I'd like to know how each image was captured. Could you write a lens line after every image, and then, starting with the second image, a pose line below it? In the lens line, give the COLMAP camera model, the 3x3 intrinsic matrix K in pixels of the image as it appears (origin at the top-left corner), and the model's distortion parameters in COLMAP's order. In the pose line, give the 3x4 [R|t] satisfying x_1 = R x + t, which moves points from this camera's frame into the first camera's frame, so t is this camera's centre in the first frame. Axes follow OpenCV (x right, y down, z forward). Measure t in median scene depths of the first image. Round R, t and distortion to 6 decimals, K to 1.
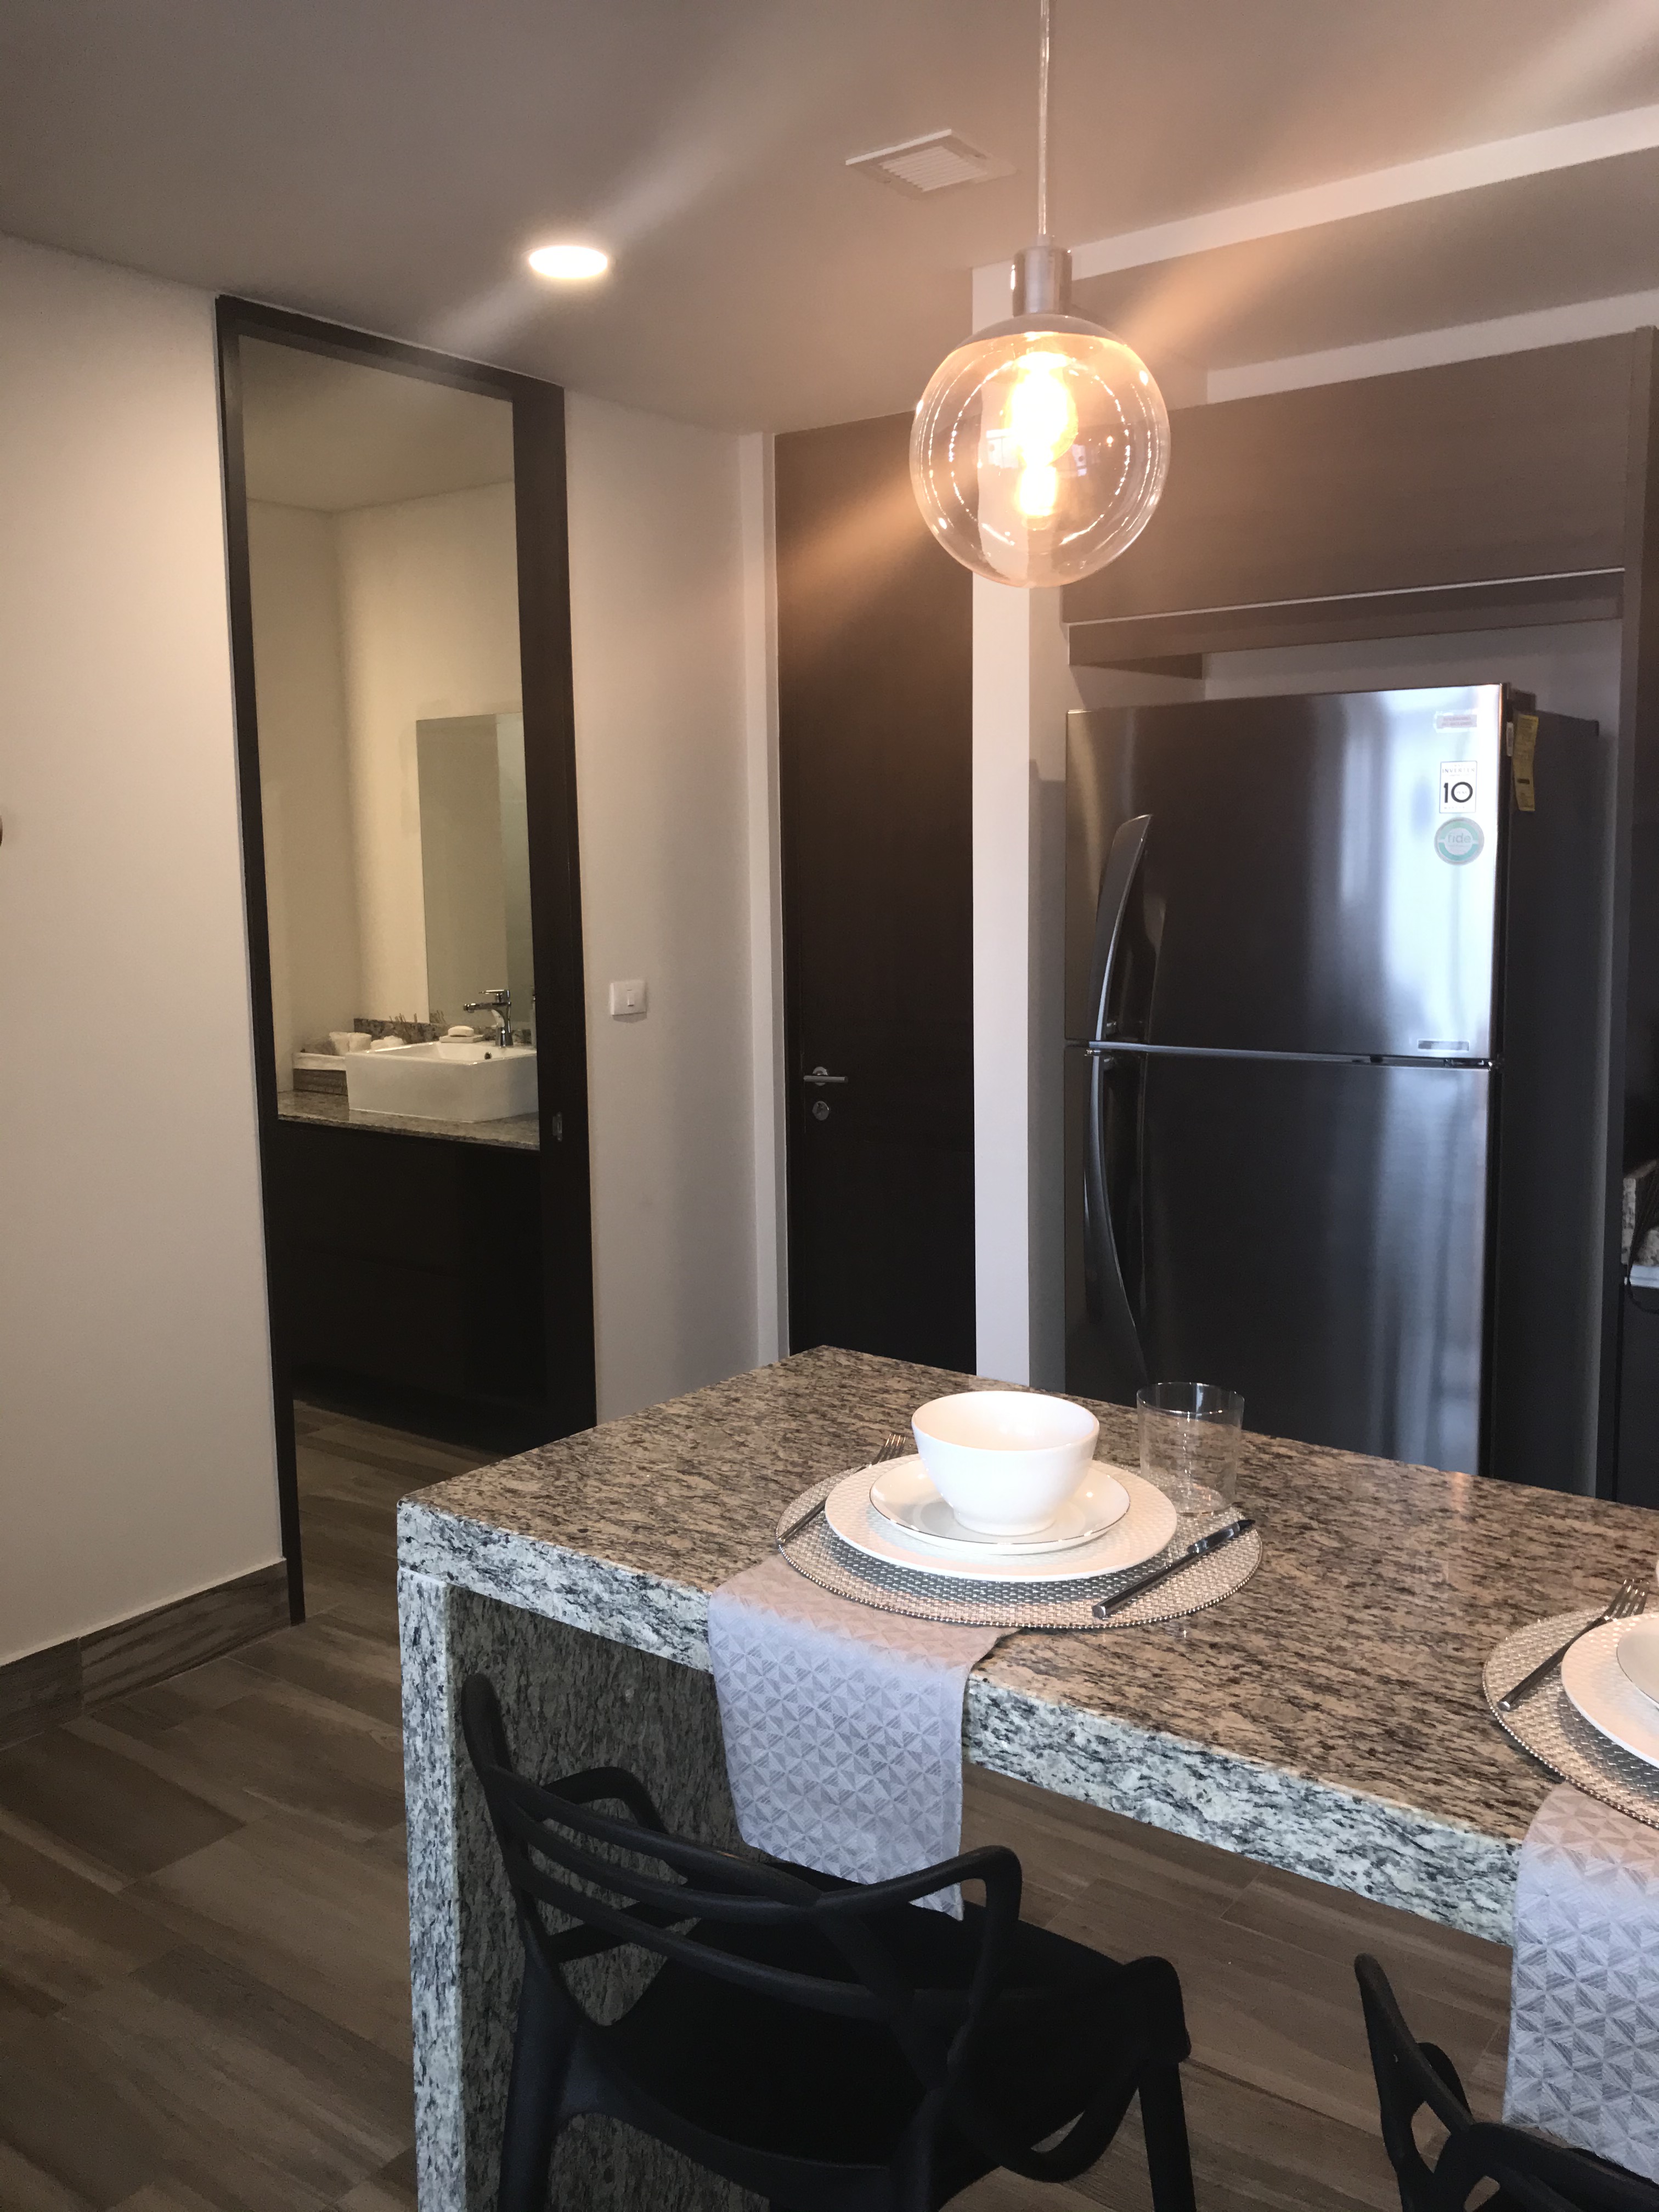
lens RADIAL K [[1801.6, 0, 836.0], [0, 1801.6, 1068.5], [0, 0, 1]] dist [0.037074, 0.000790]
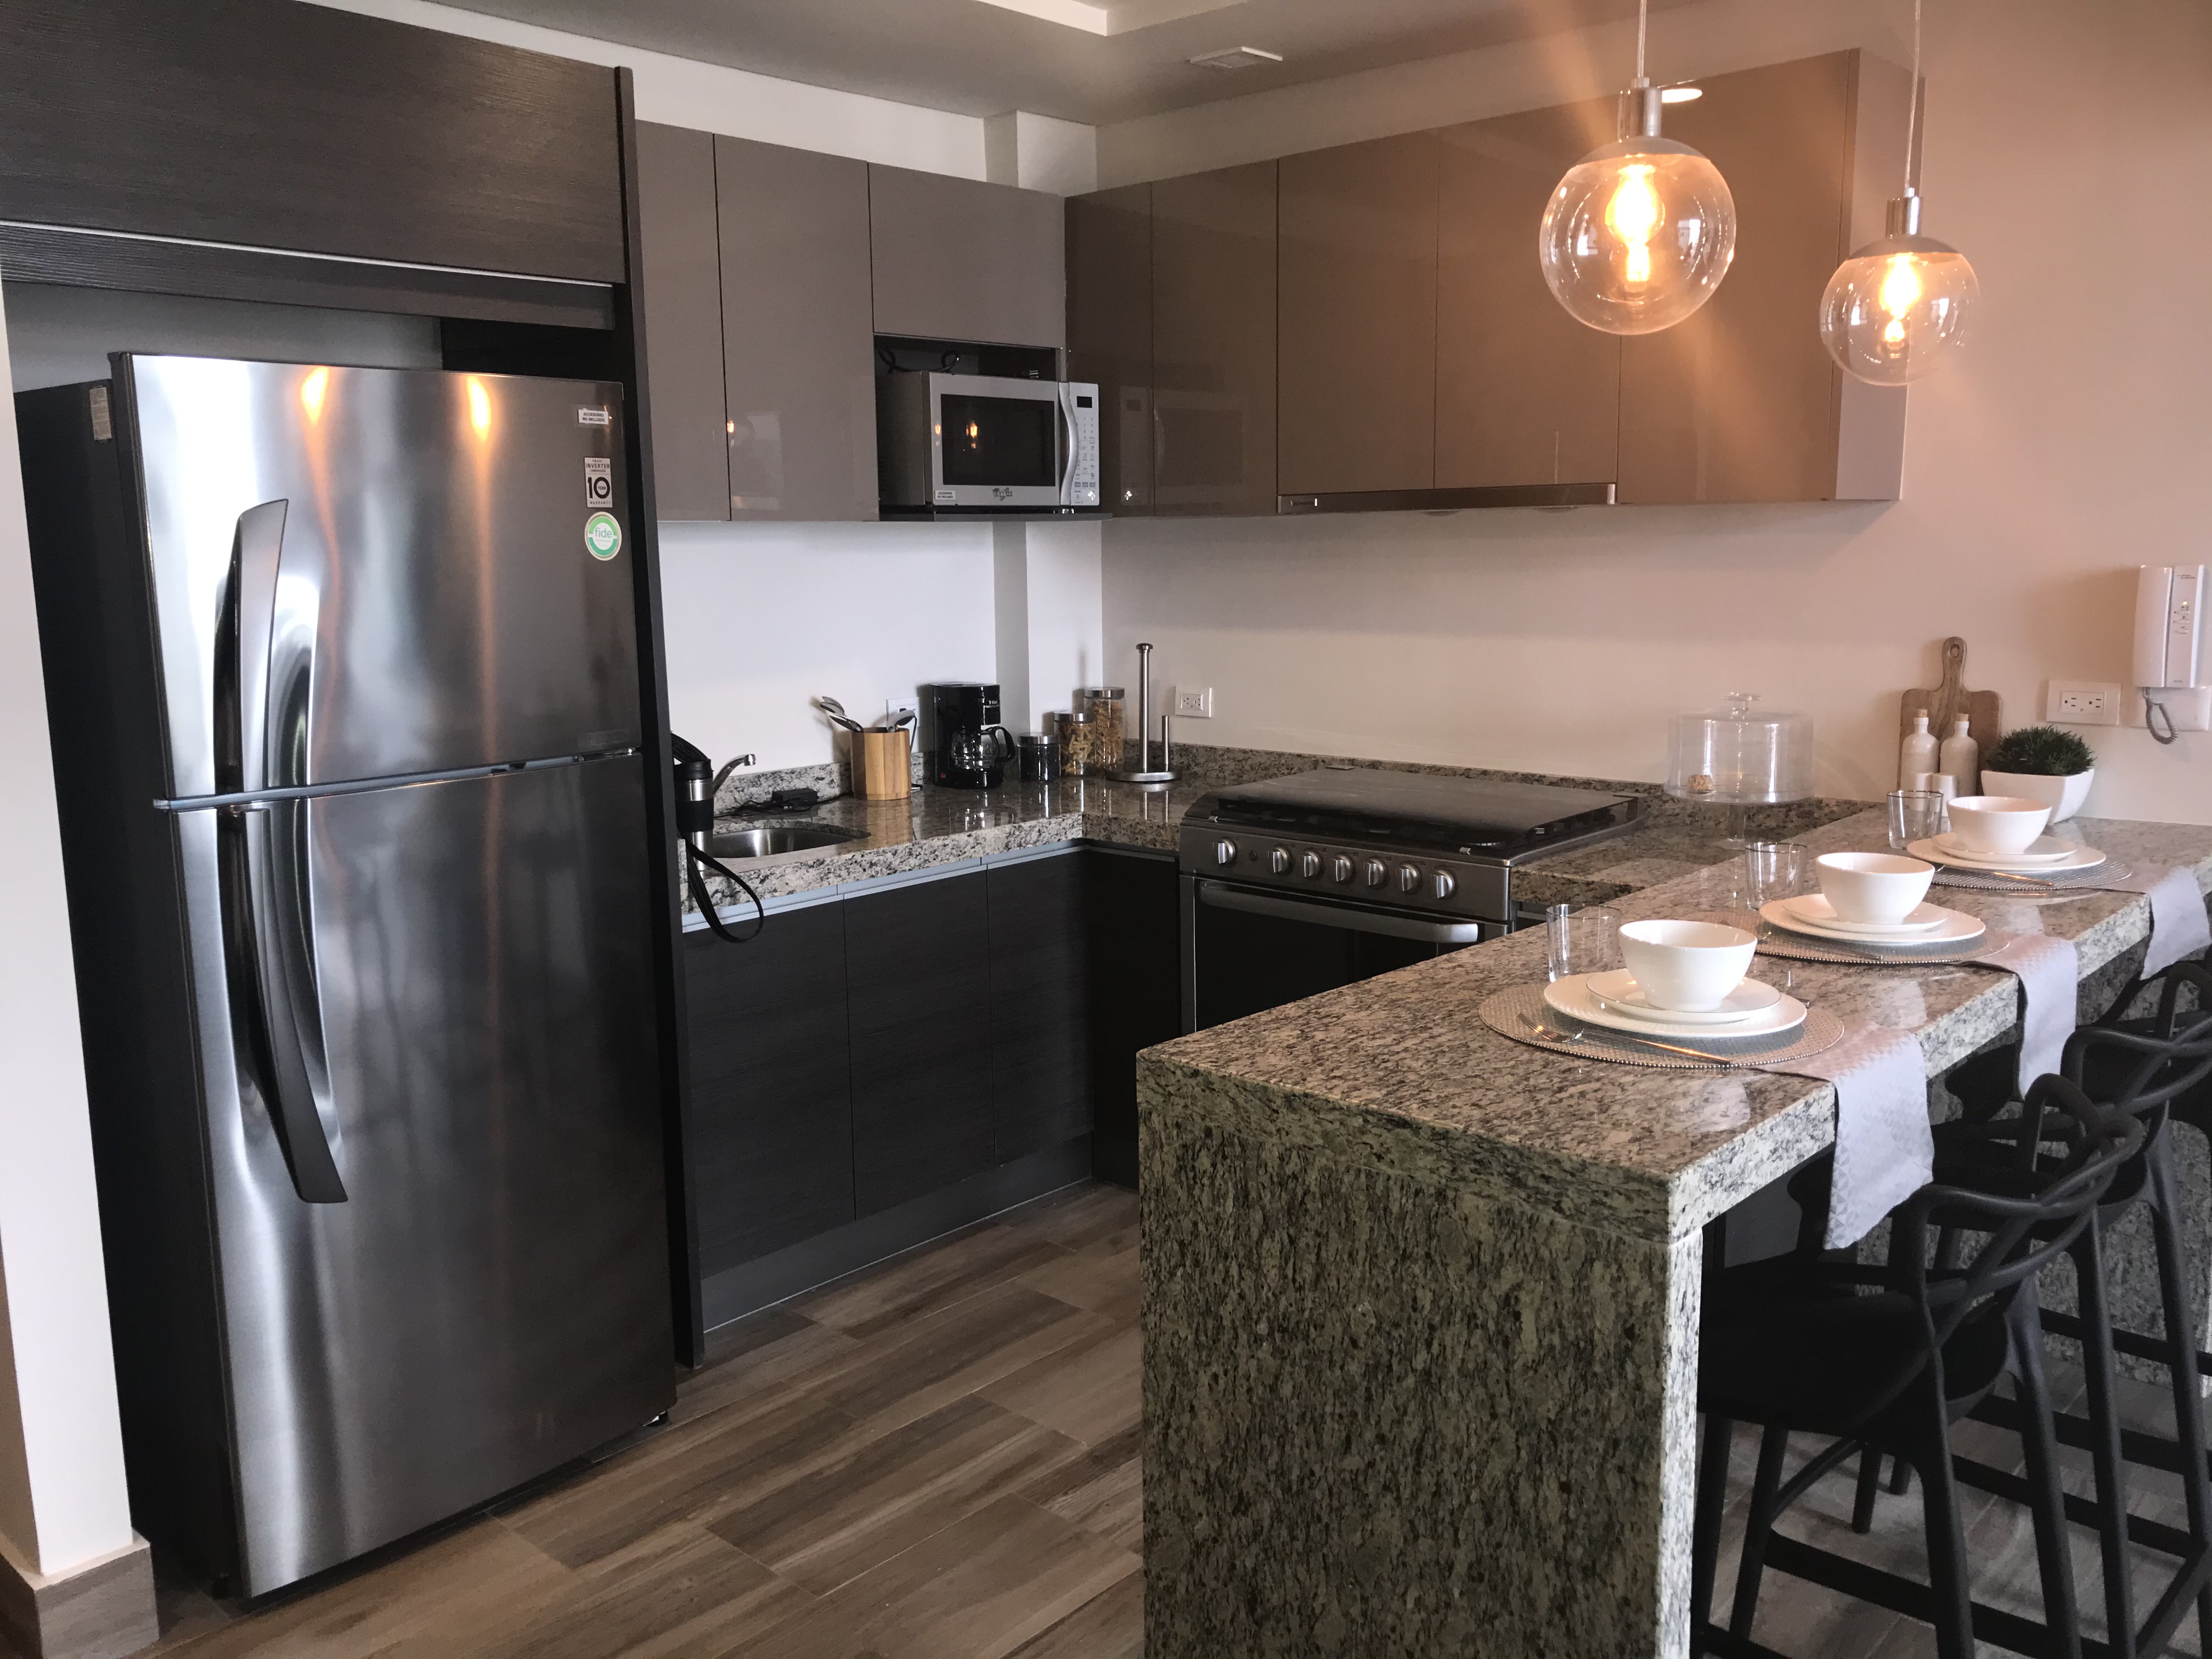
lens RADIAL K [[1812.1, 0, 1020.0], [0, 1812.1, 820.8], [0, 0, 1]] dist [0.008913, -0.103051]
pose [[0.128783, -0.146662, 0.980768, -1.056659], [0.134507, 0.982447, 0.129251, -0.111988], [-0.982508, 0.115275, 0.146250, 1.017262]]
